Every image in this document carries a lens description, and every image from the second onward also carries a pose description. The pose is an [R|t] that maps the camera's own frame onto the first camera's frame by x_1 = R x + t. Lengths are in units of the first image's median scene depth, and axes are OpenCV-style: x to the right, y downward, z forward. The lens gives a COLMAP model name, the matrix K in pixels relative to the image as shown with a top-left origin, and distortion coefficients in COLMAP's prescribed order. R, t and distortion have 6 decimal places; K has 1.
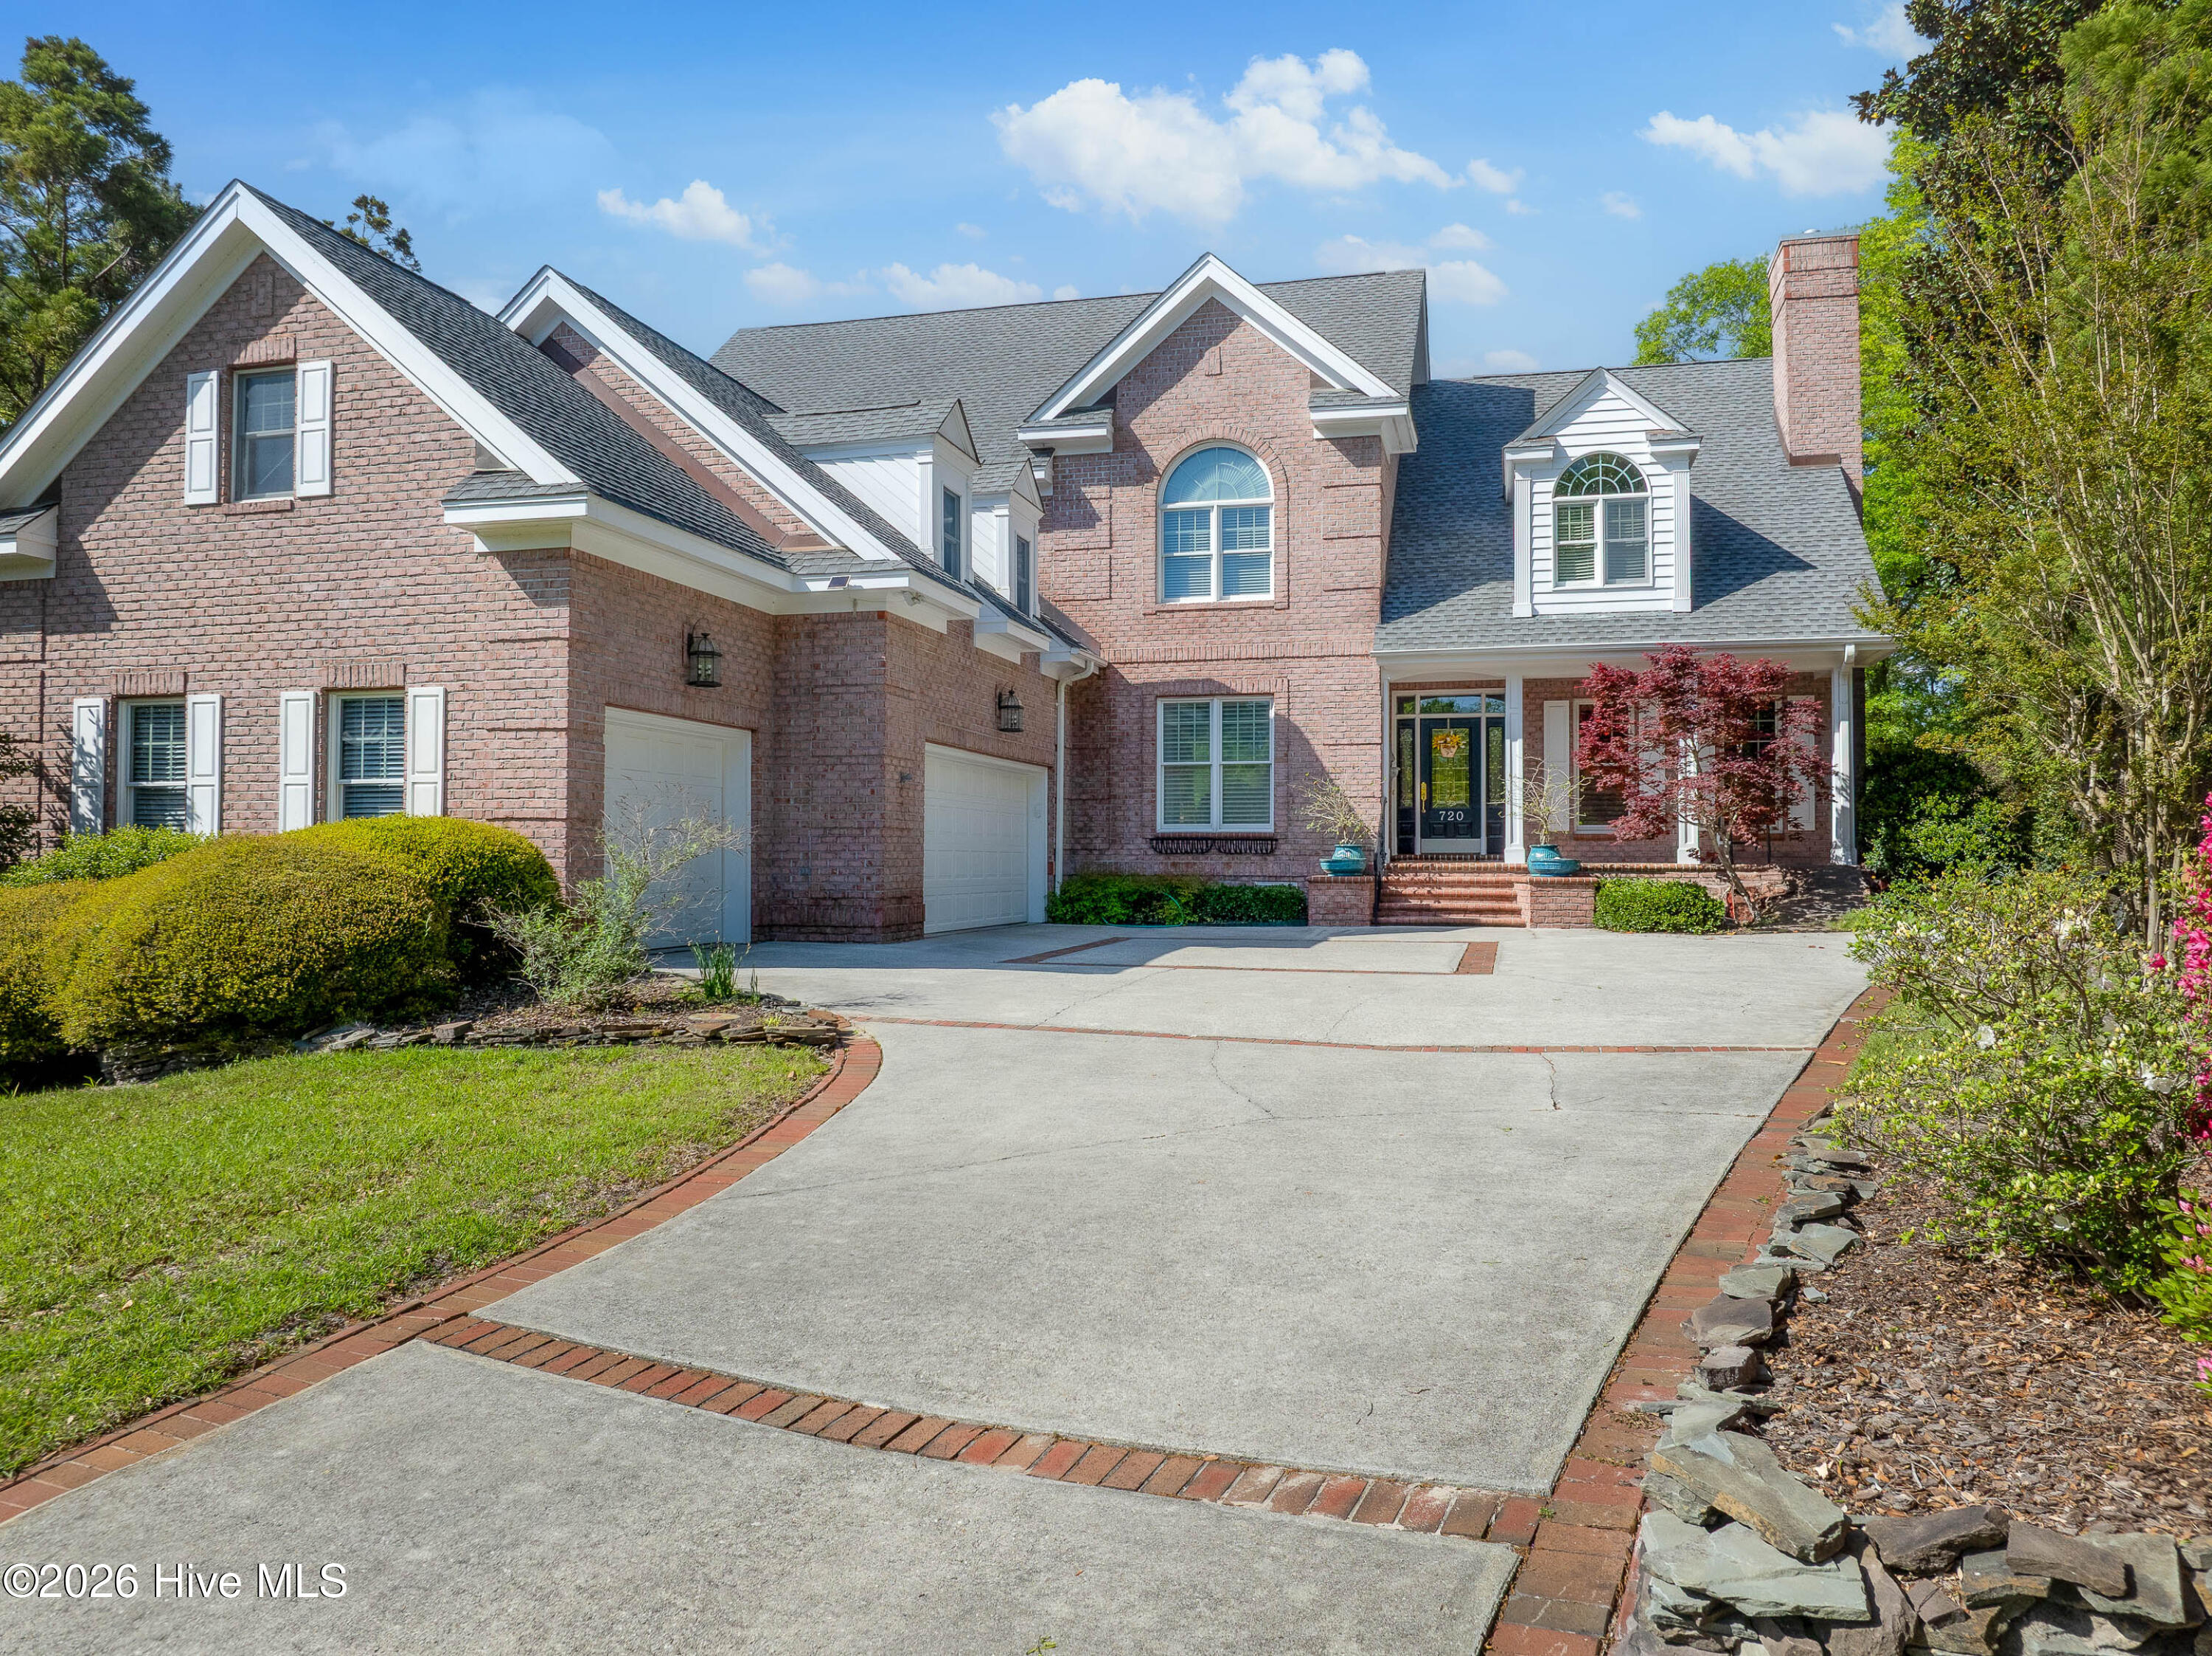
lens RADIAL K [[1568.4, 0, 1114.5], [0, 1568.4, 857.6], [0, 0, 1]] dist [-0.042961, 0.000993]
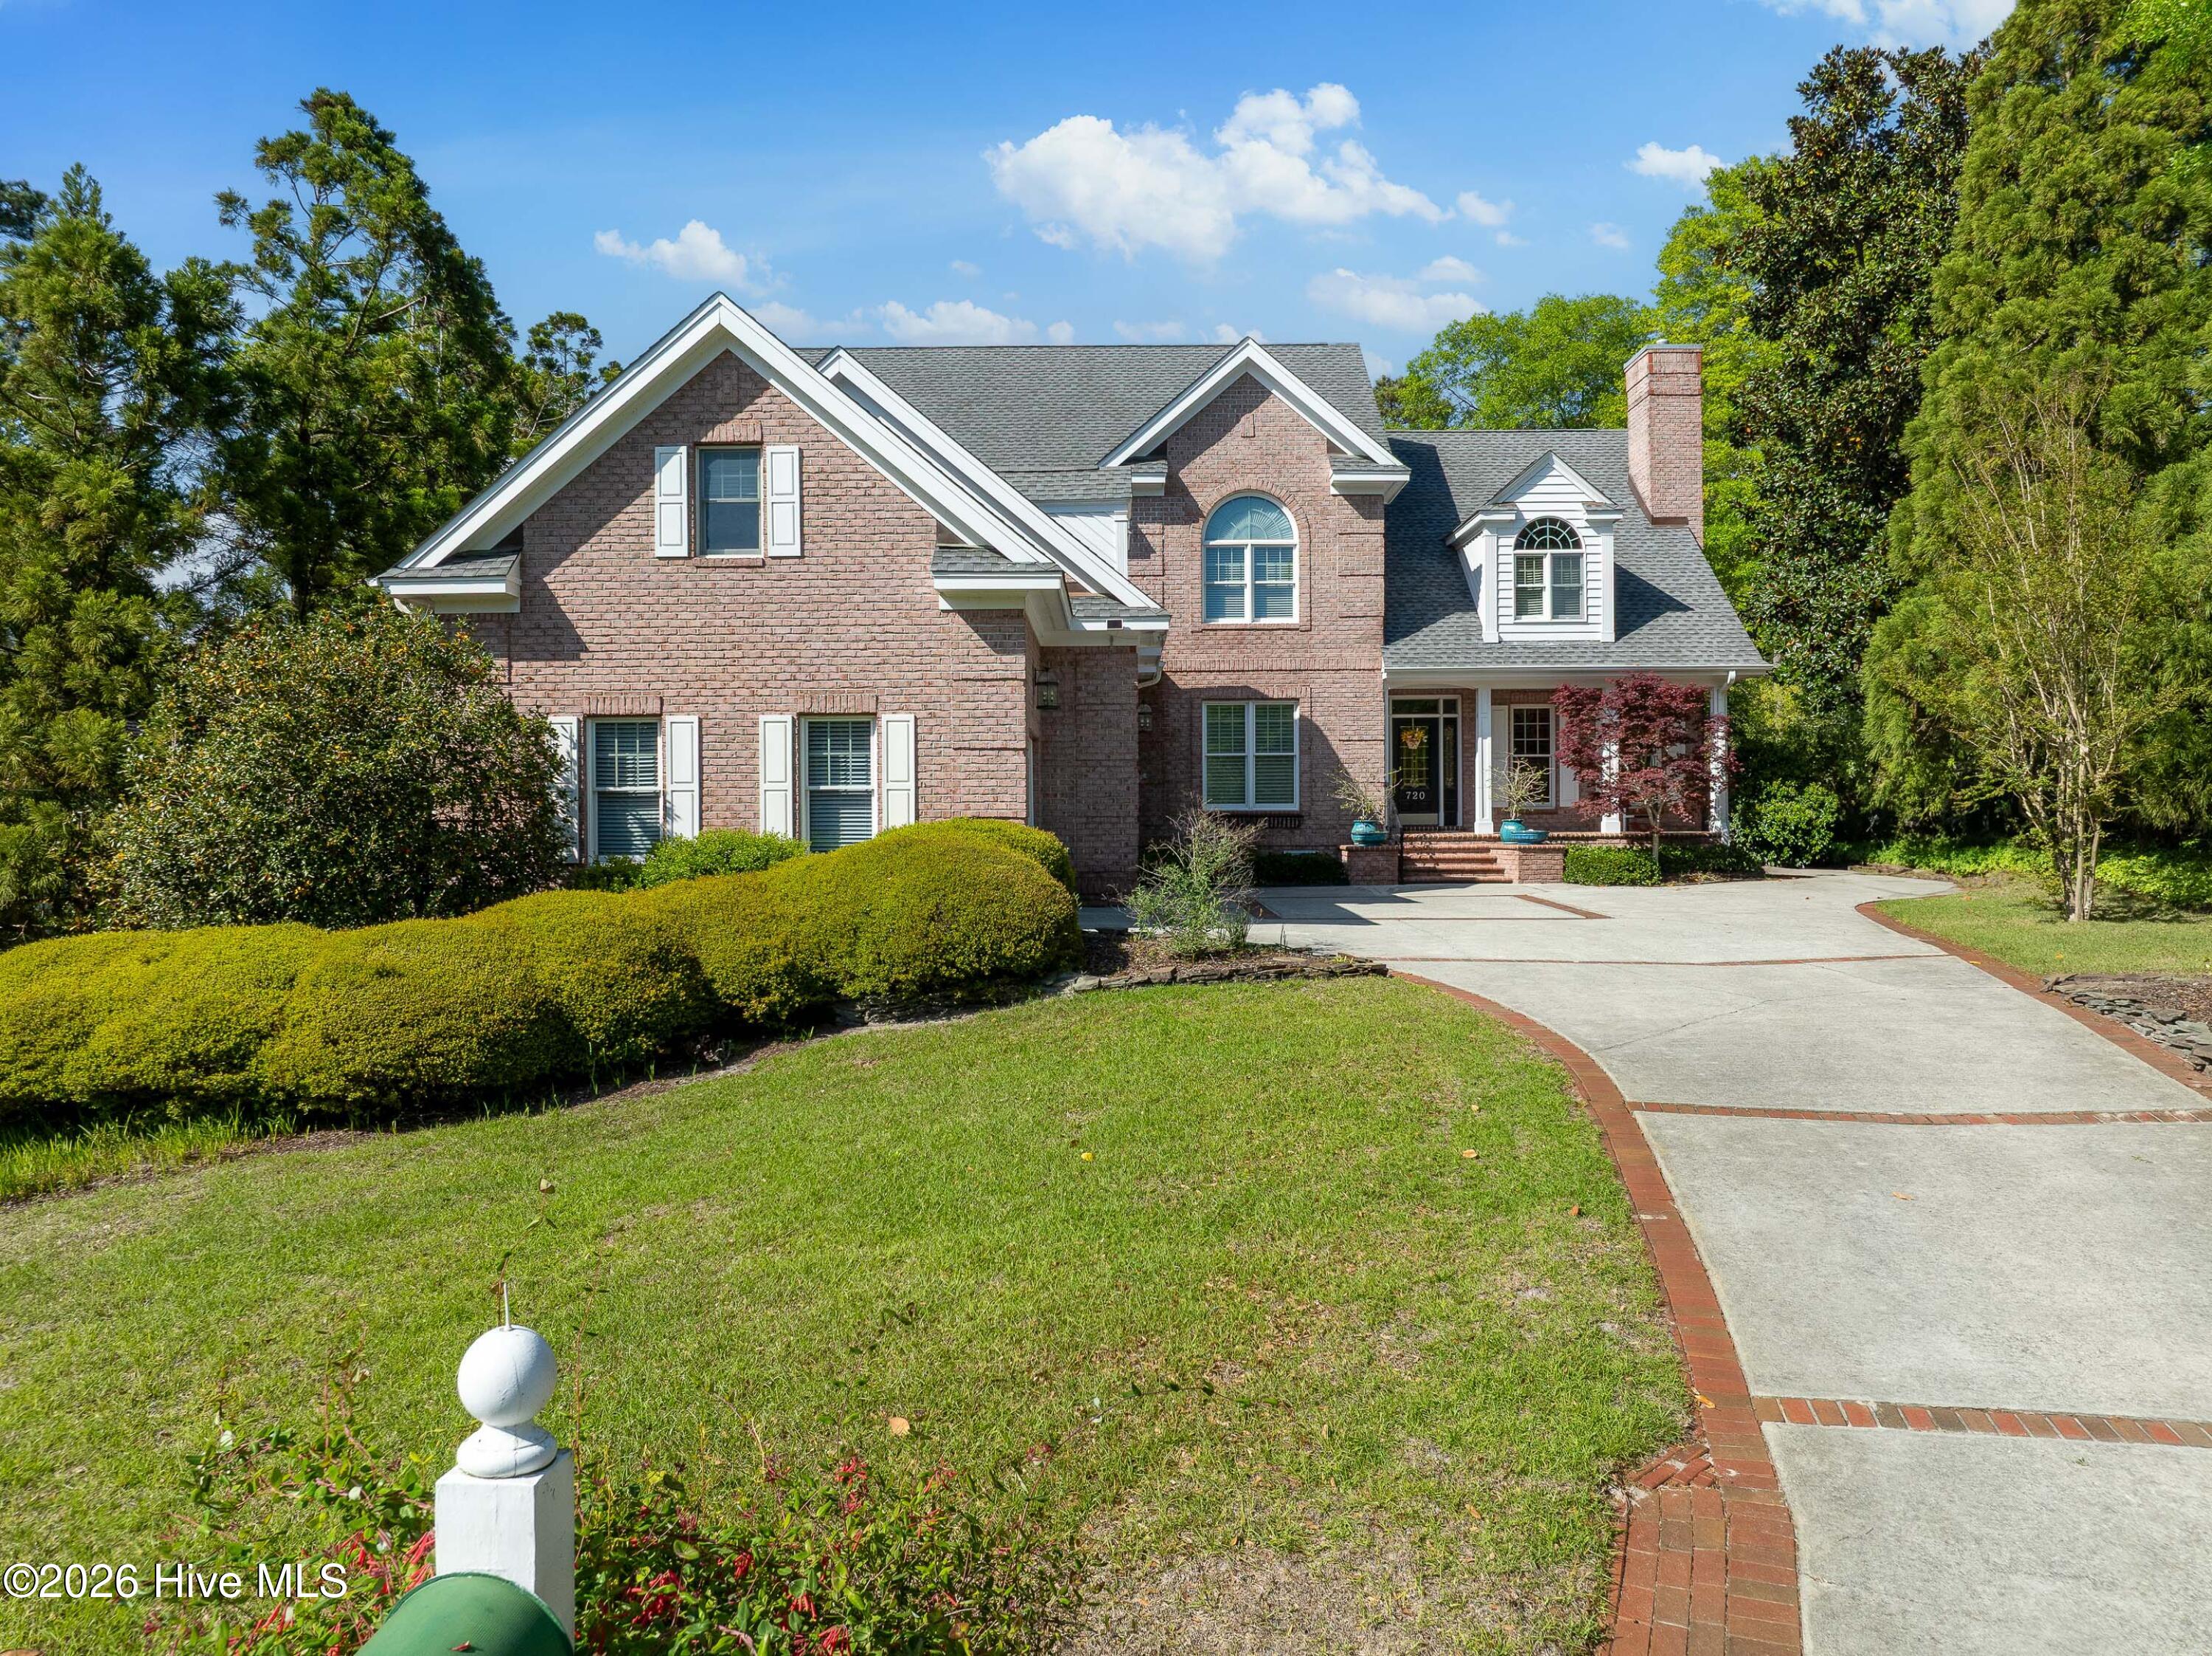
lens RADIAL K [[1560.1, 0, 1126.9], [0, 1560.1, 864.6], [0, 0, 1]] dist [-0.040014, 0.005790]
pose [[0.967528, -0.017637, 0.252149, -0.360616], [0.009239, 0.999364, 0.034453, -0.017915], [-0.252596, -0.031005, 0.967075, -0.173425]]
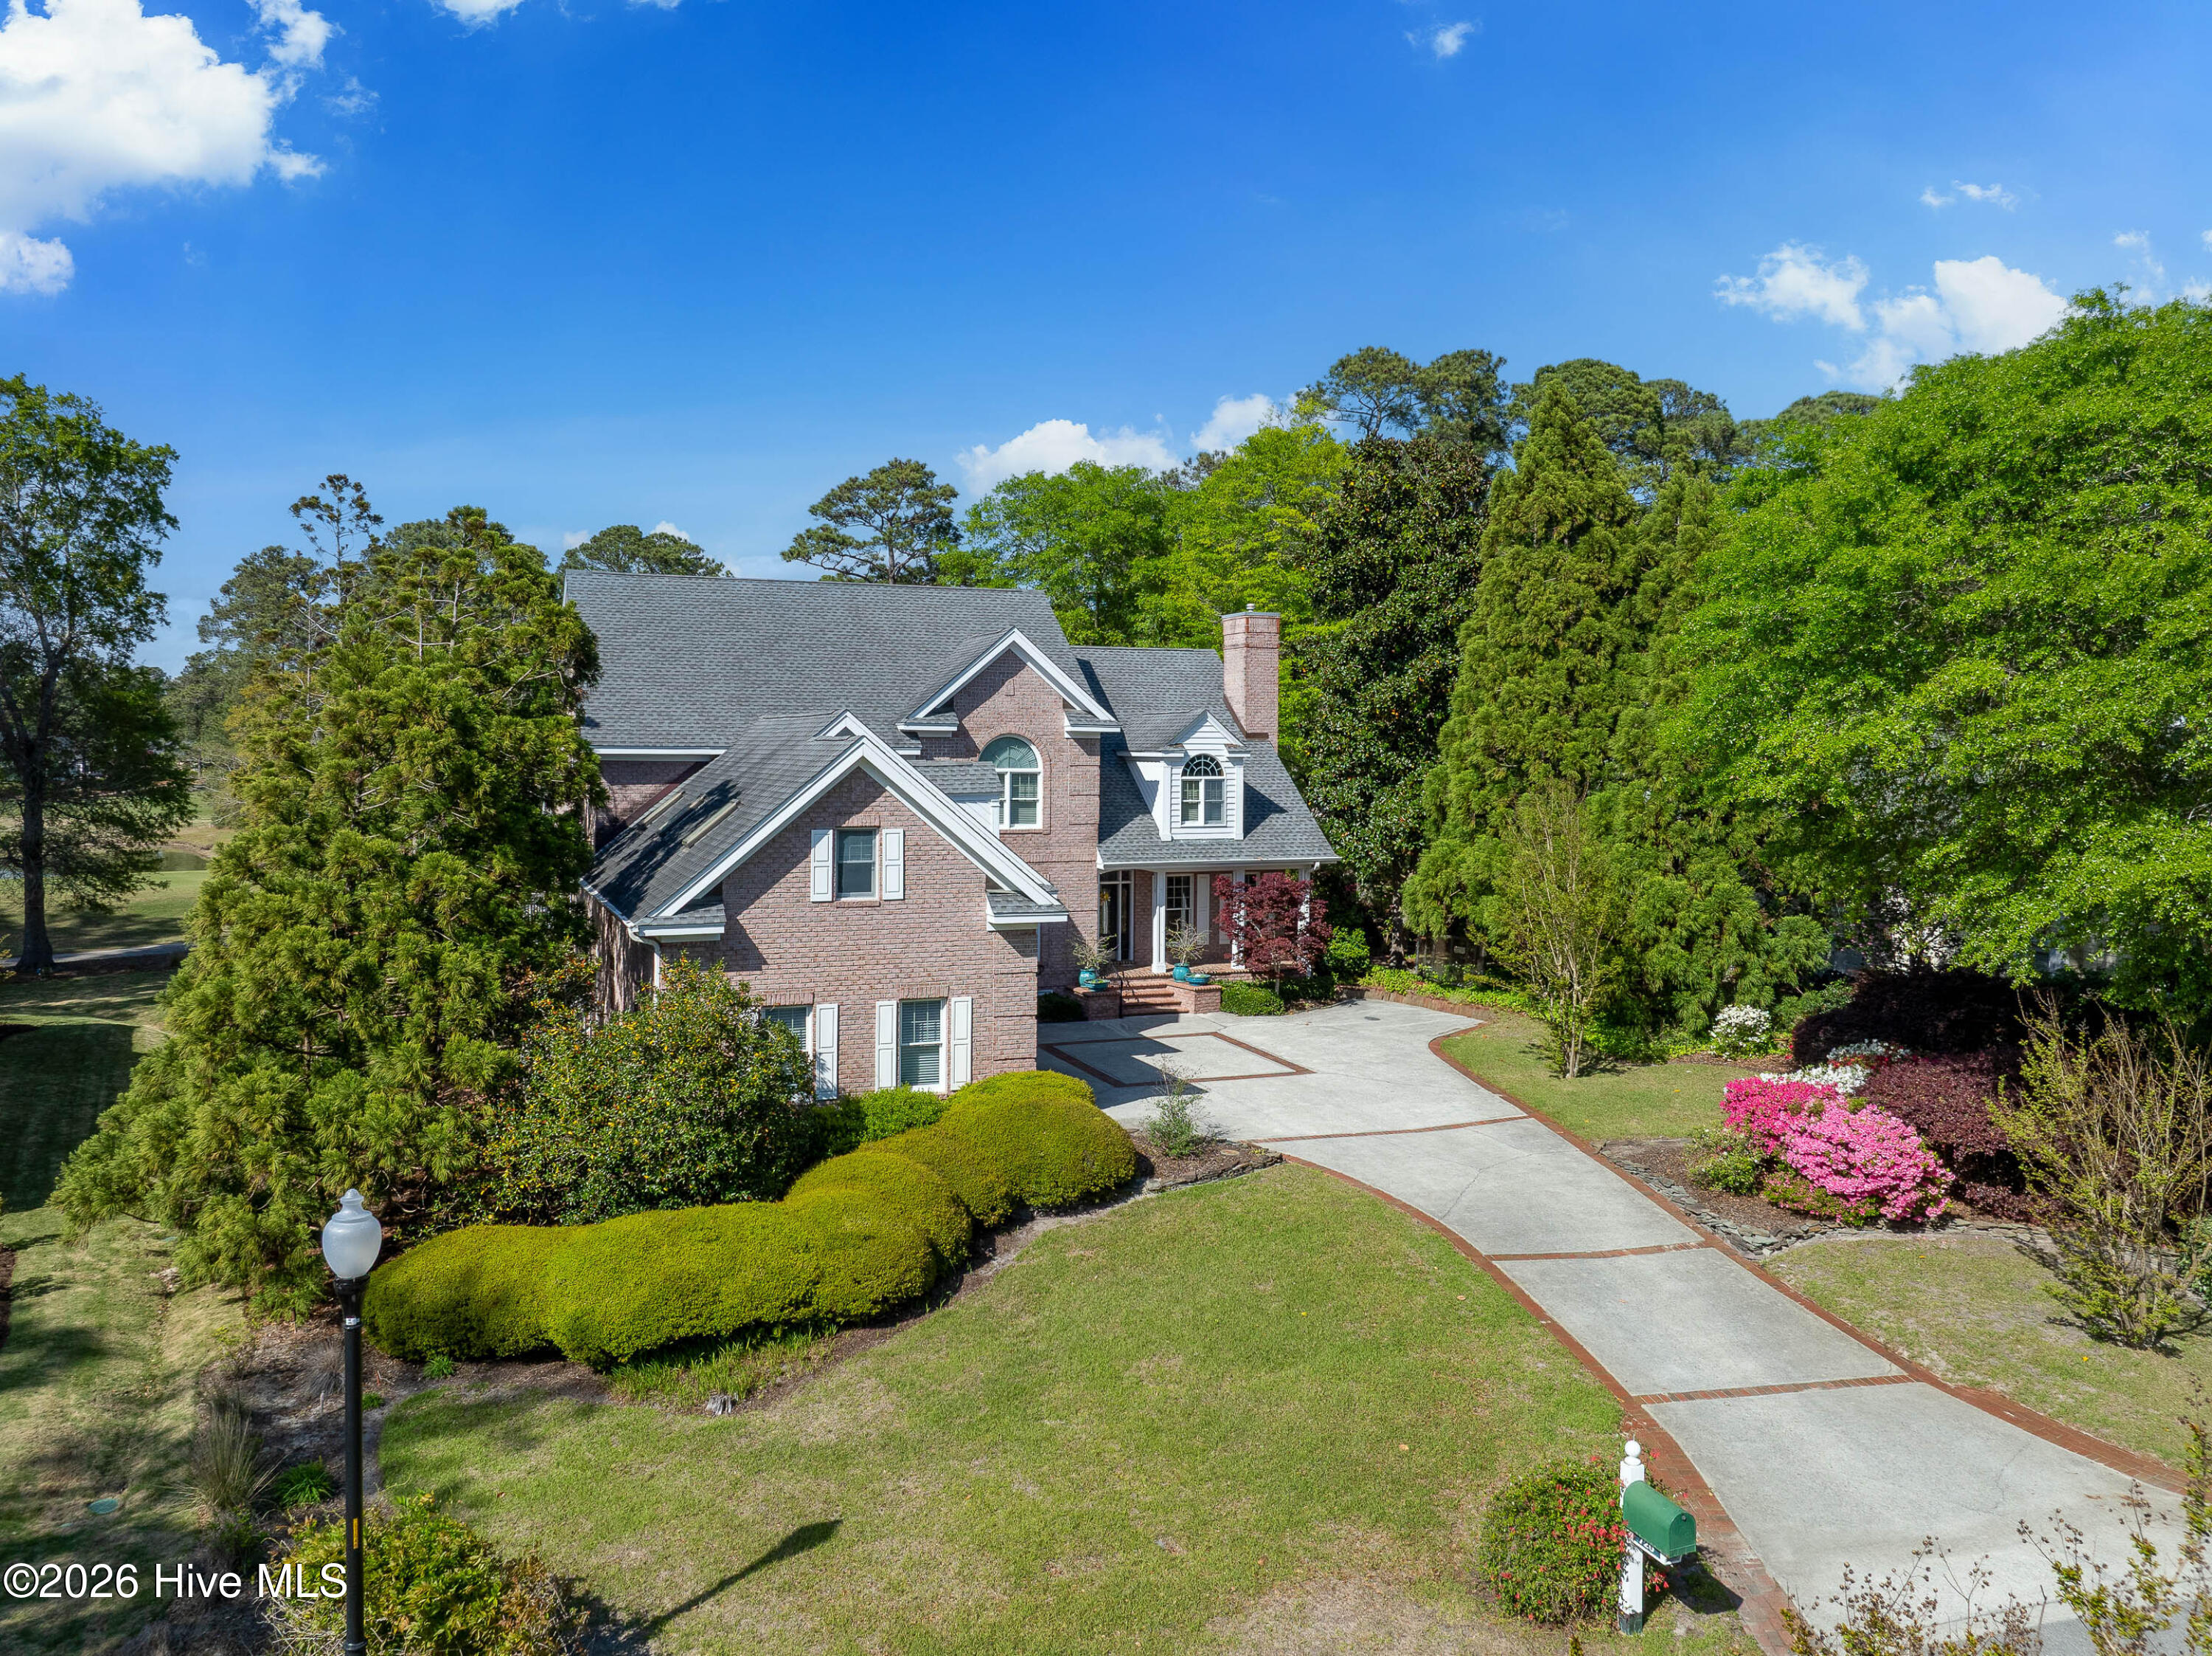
lens RADIAL K [[1554.0, 0, 1051.9], [0, 1554.0, 826.4], [0, 0, 1]] dist [-0.037560, -0.001082]
pose [[0.814395, -0.025526, 0.579749, -0.929899], [-0.005439, 0.998653, 0.051610, -0.268419], [-0.580286, -0.045184, 0.813159, -0.426575]]
